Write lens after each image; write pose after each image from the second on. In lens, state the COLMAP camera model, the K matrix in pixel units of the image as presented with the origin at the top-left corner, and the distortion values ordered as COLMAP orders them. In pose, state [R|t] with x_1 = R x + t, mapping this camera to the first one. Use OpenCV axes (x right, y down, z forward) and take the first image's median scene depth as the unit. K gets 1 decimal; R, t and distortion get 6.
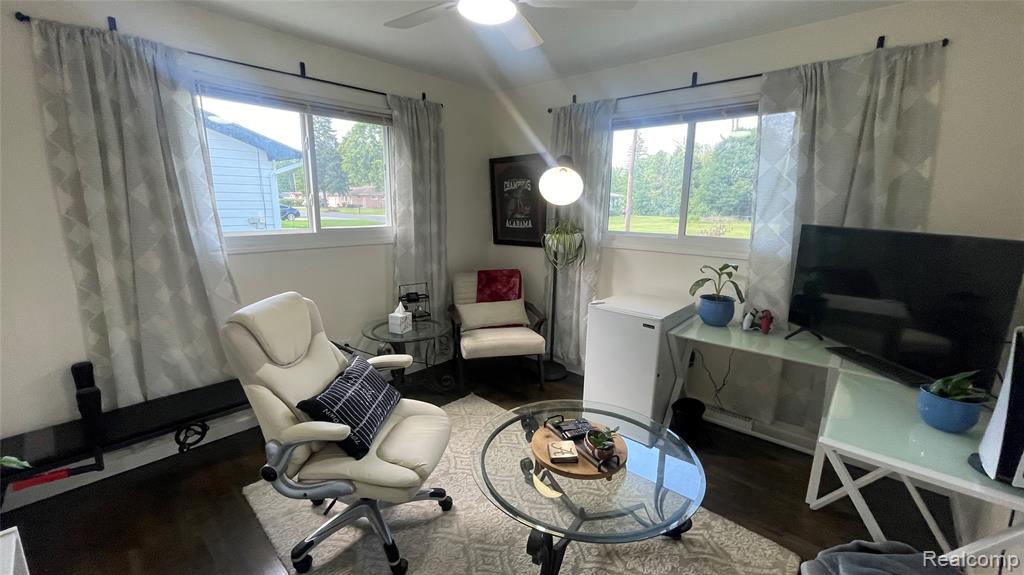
lens RADIAL K [[413.8, 0, 511.6], [0, 413.8, 286.0], [0, 0, 1]] dist [-0.003183, 0.000779]
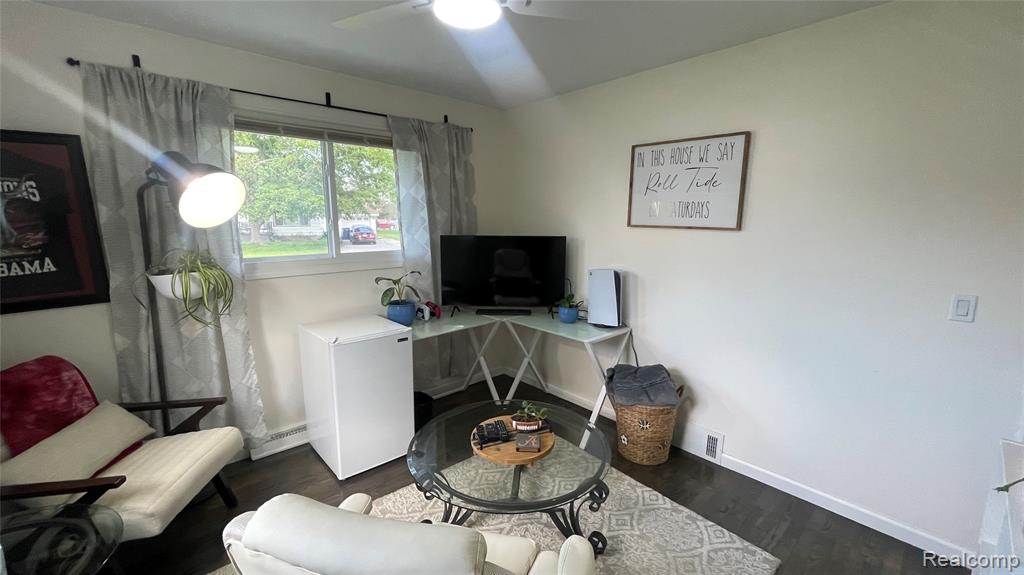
lens RADIAL K [[413.8, 0, 513.1], [0, 413.8, 279.6], [0, 0, 1]] dist [-0.003183, 0.000779]
pose [[0.110897, -0.150465, 0.982376, -0.483616], [0.205052, 0.970669, 0.125524, -0.093183], [-0.972448, 0.187518, 0.138497, 0.433771]]
